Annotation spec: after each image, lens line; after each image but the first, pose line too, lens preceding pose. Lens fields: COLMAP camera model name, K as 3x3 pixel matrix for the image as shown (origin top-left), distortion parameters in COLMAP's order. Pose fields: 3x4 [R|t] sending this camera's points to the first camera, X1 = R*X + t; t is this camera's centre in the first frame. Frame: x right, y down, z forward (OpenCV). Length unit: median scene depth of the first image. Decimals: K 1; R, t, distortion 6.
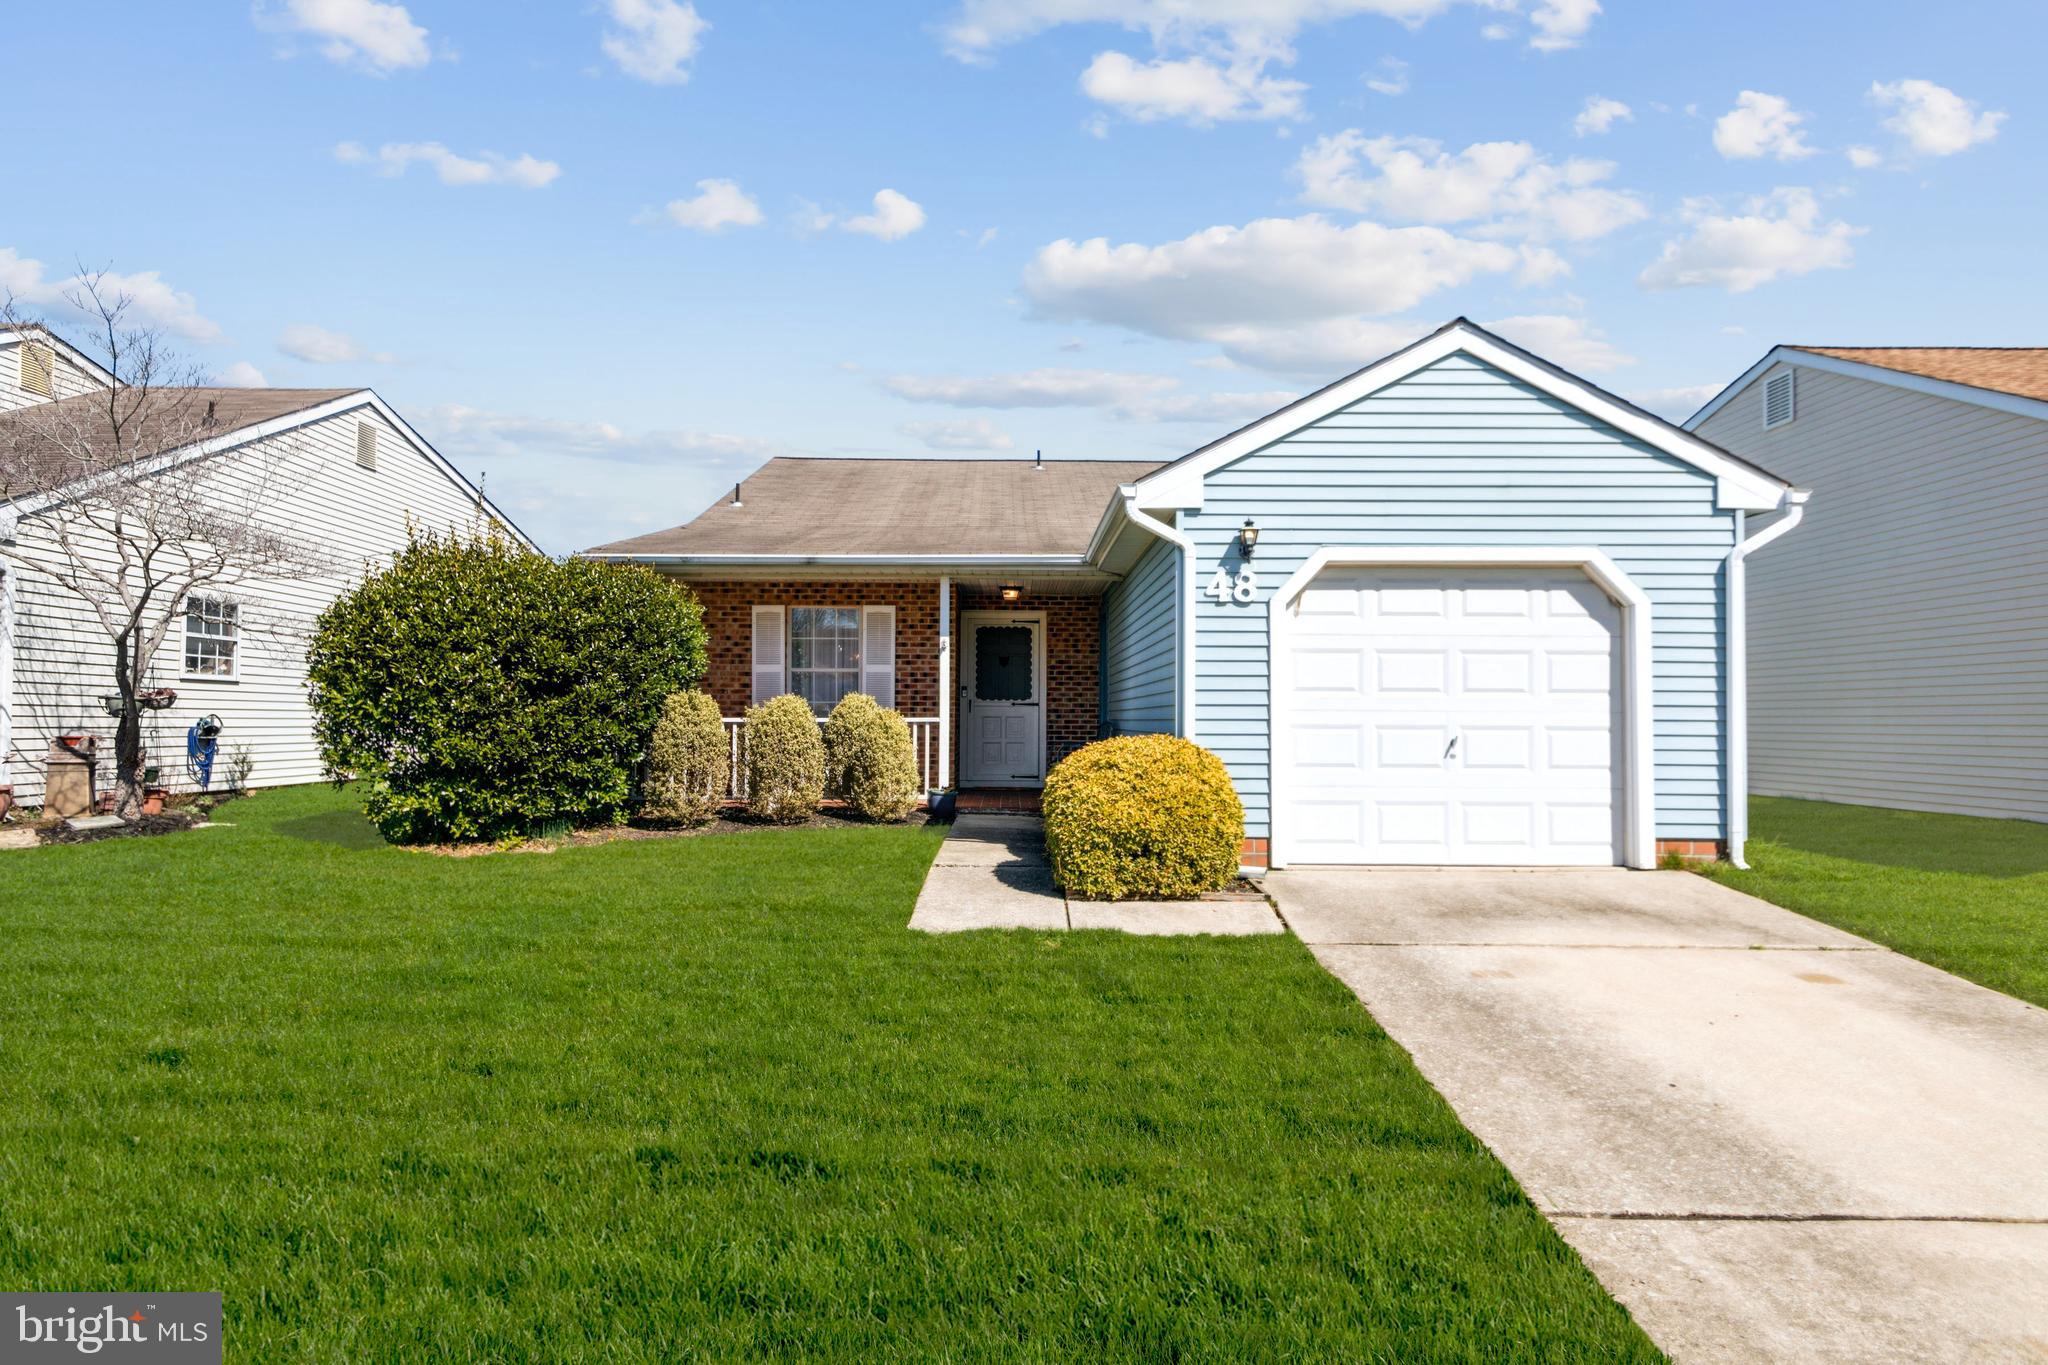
lens RADIAL K [[1097.3, 0, 1020.5], [0, 1097.3, 686.1], [0, 0, 1]] dist [0.000482, -0.002264]
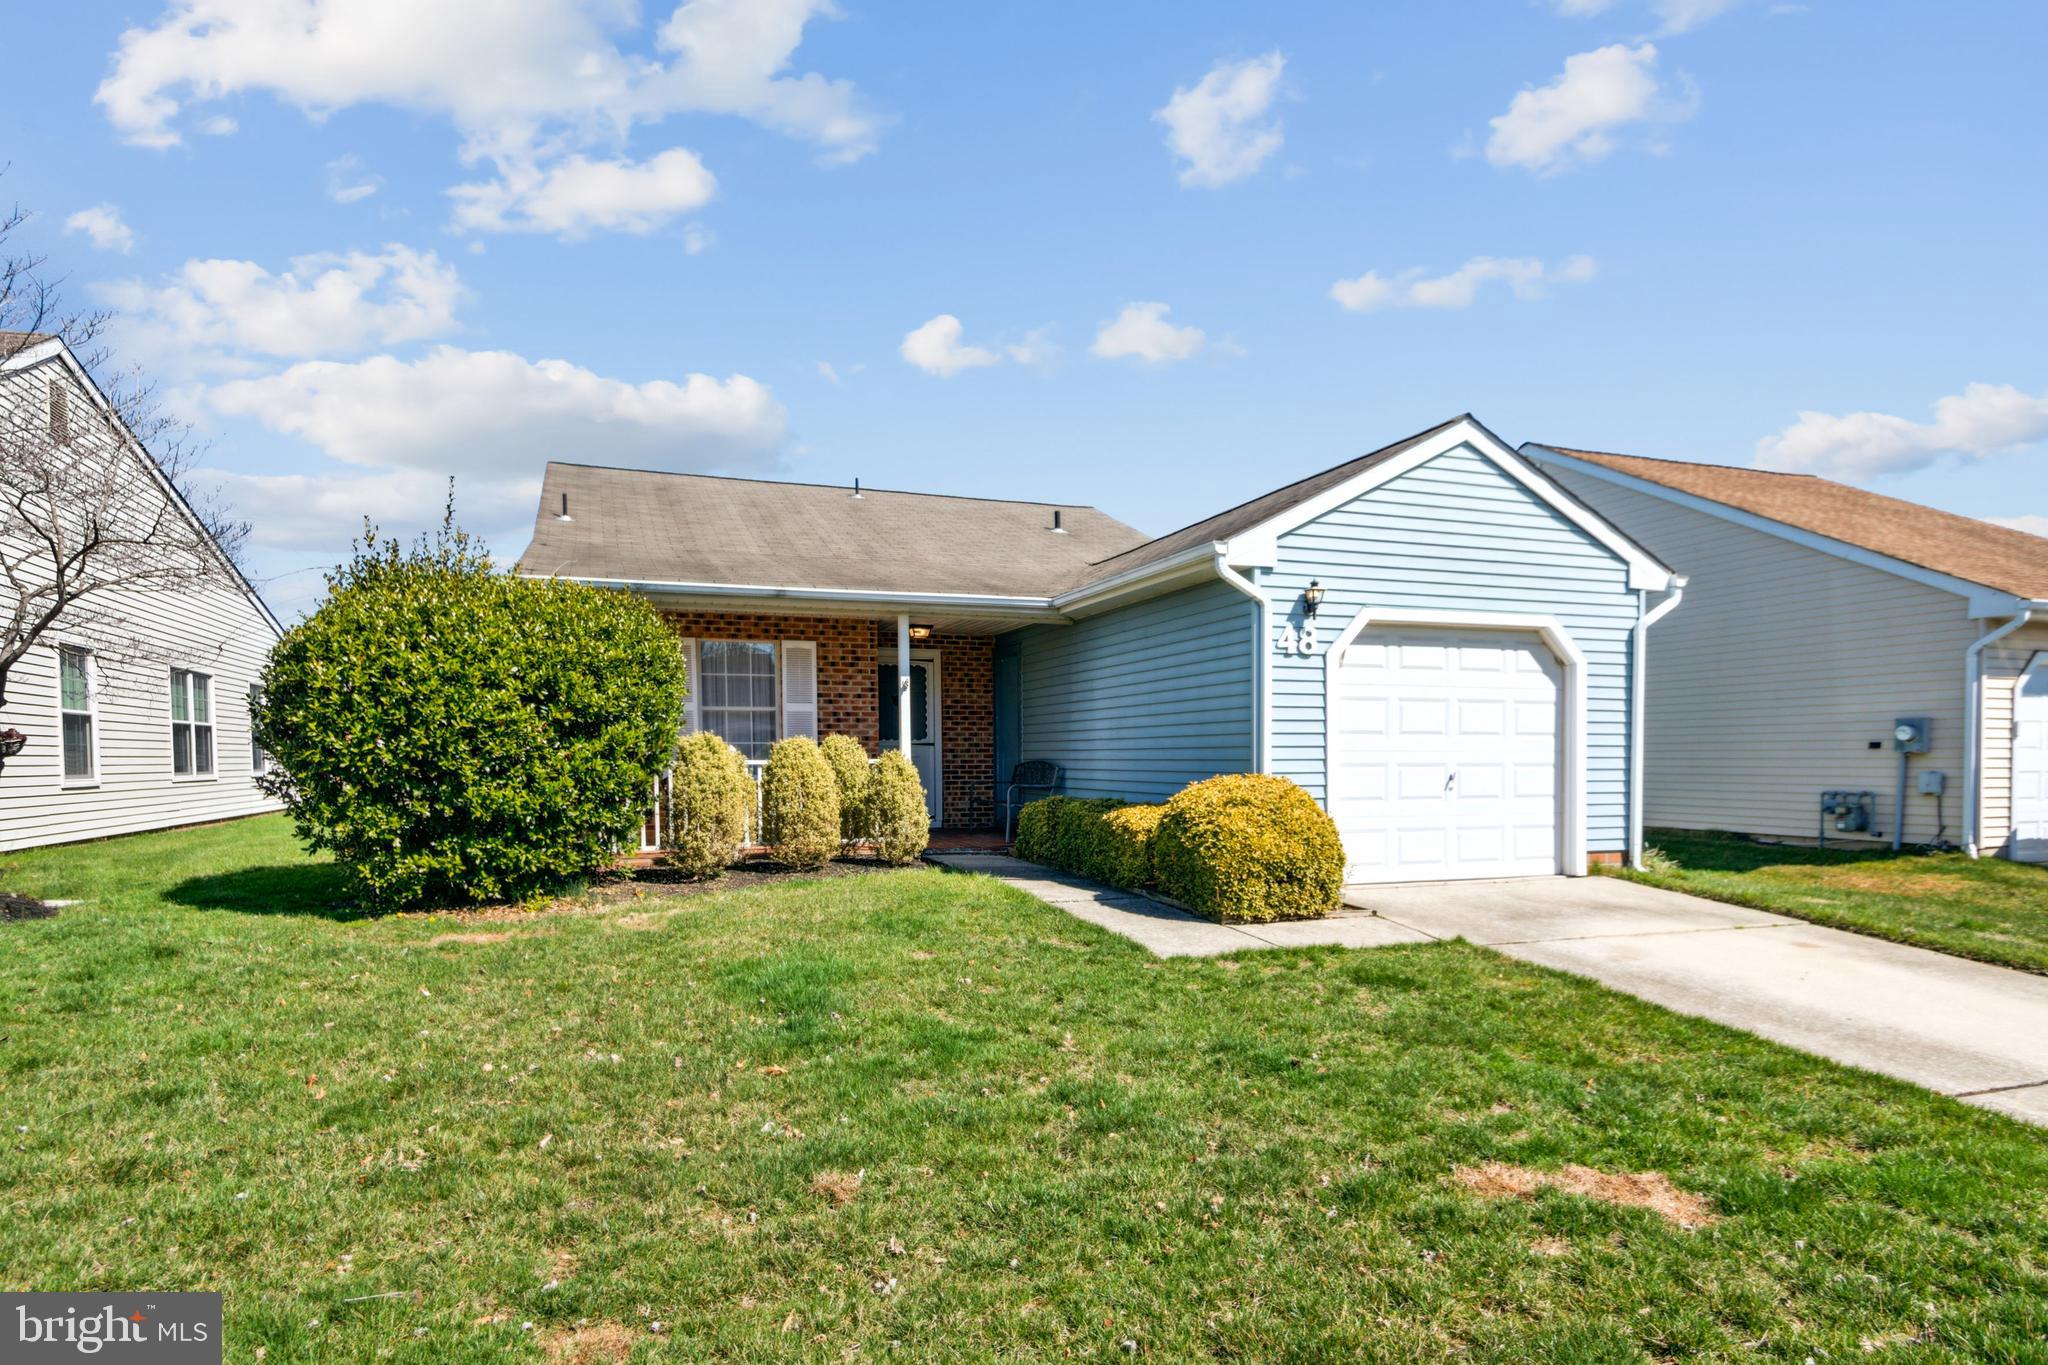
lens RADIAL K [[1097.3, 0, 1122.1], [0, 1097.3, 792.5], [0, 0, 1]] dist [0.000482, -0.002264]
pose [[0.939406, -0.017715, 0.342349, -0.343820], [-0.003908, 0.998046, 0.062367, -0.004821], [-0.342785, -0.059926, 0.937501, 0.007627]]
